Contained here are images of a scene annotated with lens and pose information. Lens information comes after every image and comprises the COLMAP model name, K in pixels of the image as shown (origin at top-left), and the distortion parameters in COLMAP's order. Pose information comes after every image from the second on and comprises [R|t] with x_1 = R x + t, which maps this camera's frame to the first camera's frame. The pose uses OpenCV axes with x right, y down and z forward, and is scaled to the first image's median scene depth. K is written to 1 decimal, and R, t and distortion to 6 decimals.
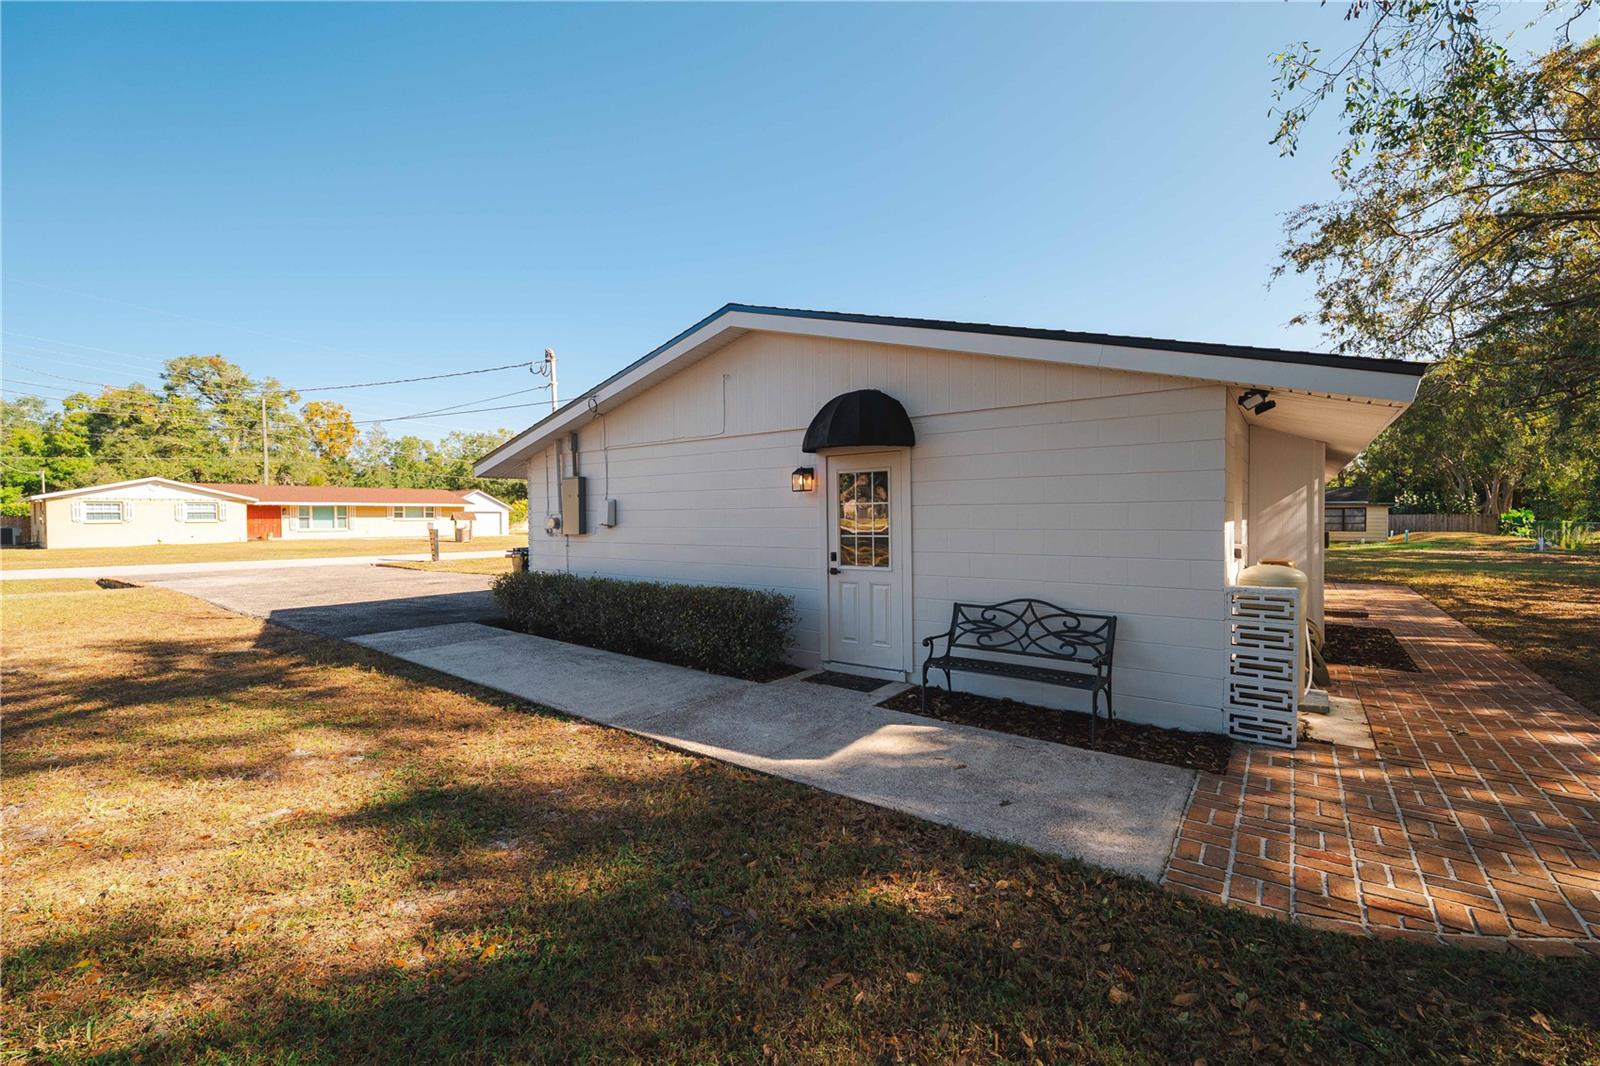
lens RADIAL K [[655.1, 0, 807.6], [0, 655.1, 535.2], [0, 0, 1]] dist [-0.002918, -0.000048]
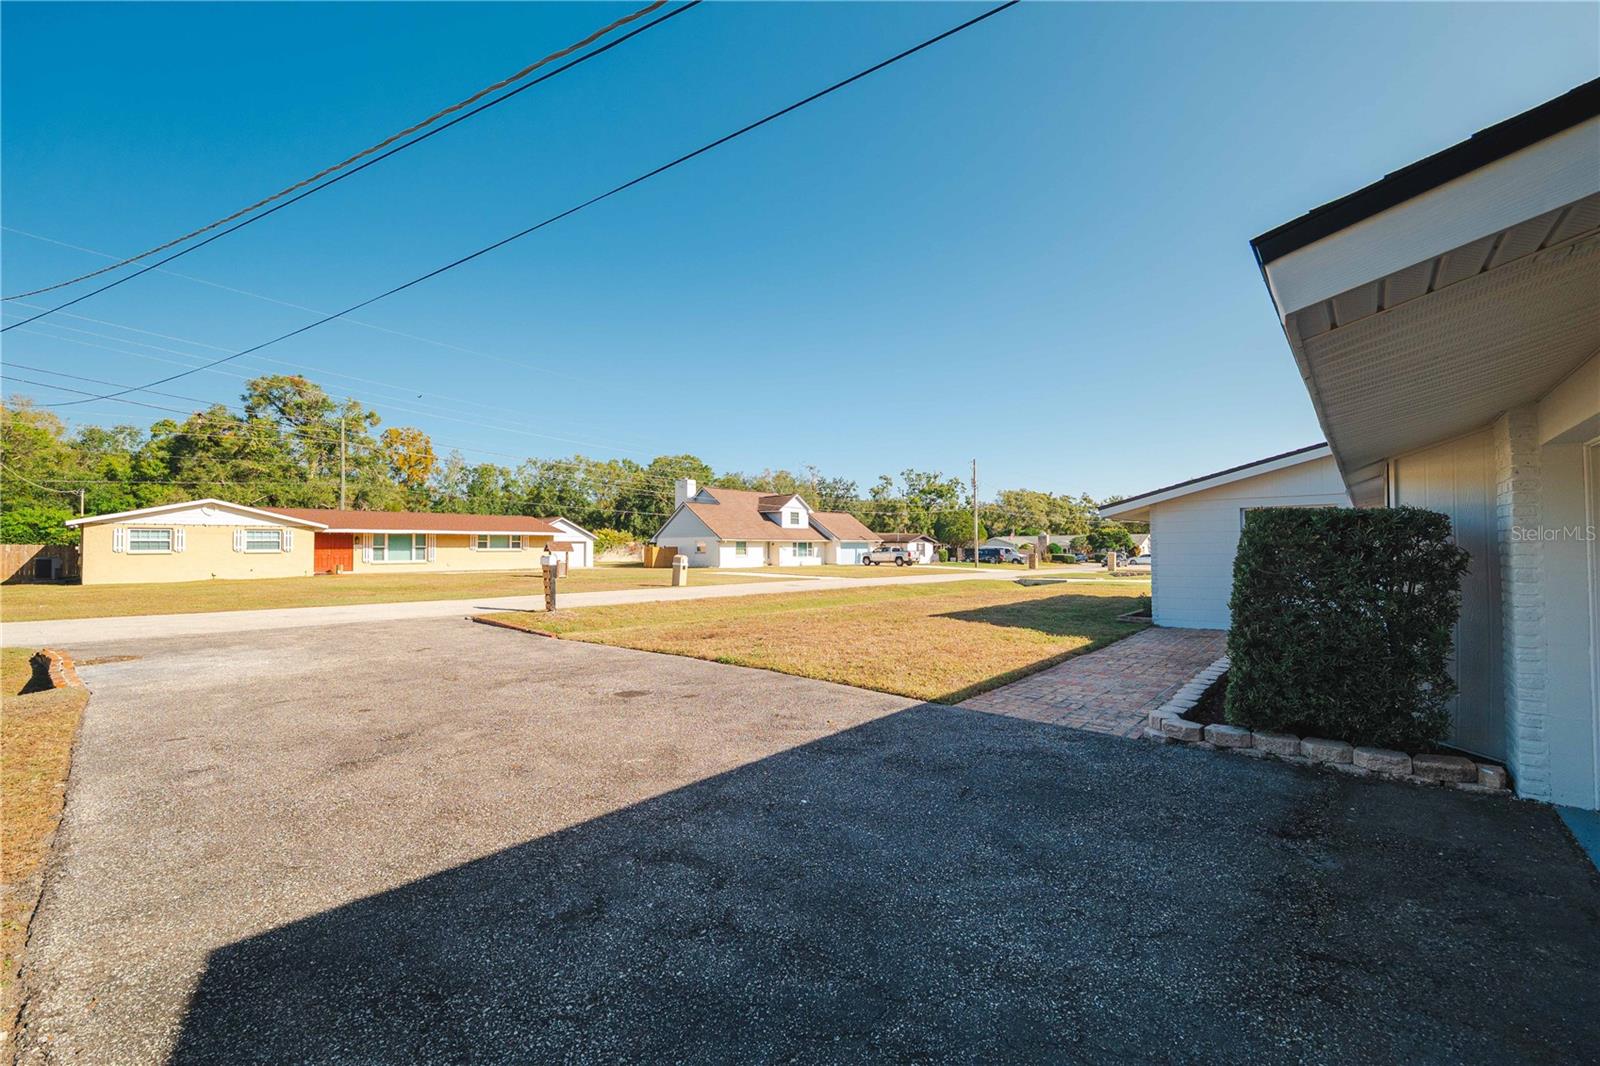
lens RADIAL K [[655.1, 0, 794.5], [0, 655.1, 541.3], [0, 0, 1]] dist [-0.002918, -0.000048]
pose [[0.995489, 0.001186, -0.094872, -0.110836], [-0.004754, 0.999289, -0.037389, -0.004465], [0.094760, 0.037671, 0.994787, 0.150140]]
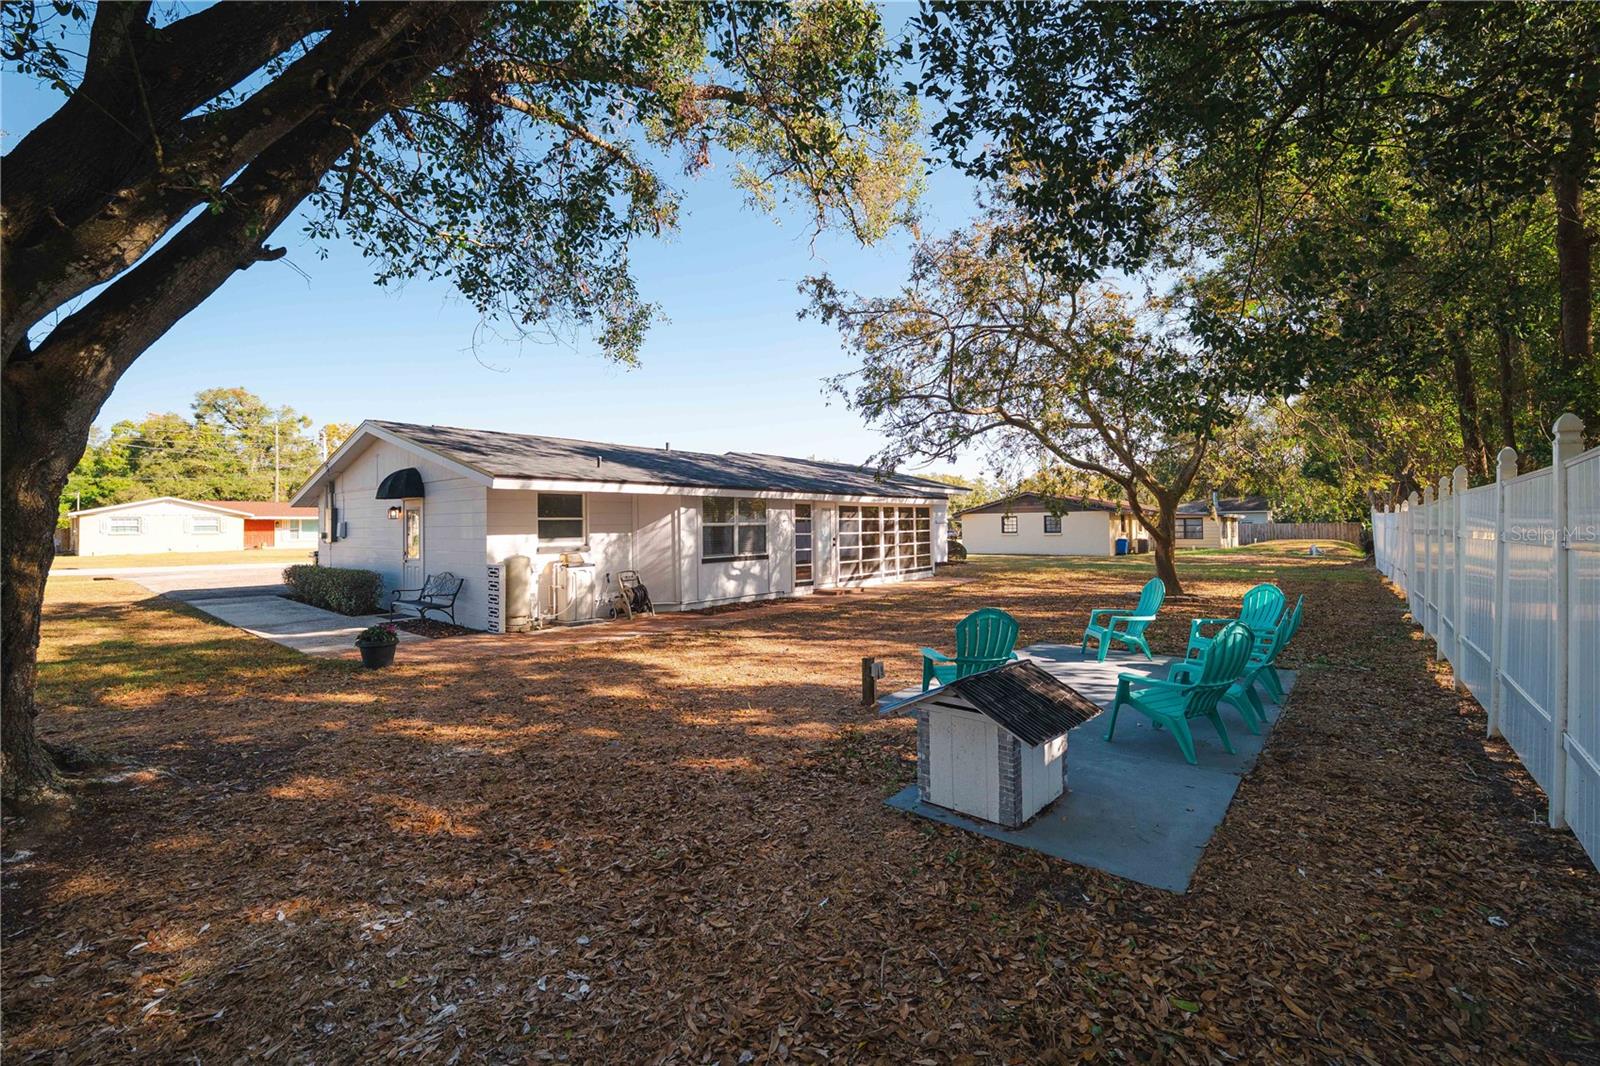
lens RADIAL K [[655.1, 0, 804.0], [0, 655.1, 521.9], [0, 0, 1]] dist [-0.002918, -0.000048]
pose [[0.998963, -0.000821, -0.045513, 0.142431], [-0.000855, 0.999322, -0.036803, 0.001041], [0.045512, 0.036804, 0.998286, -0.093721]]
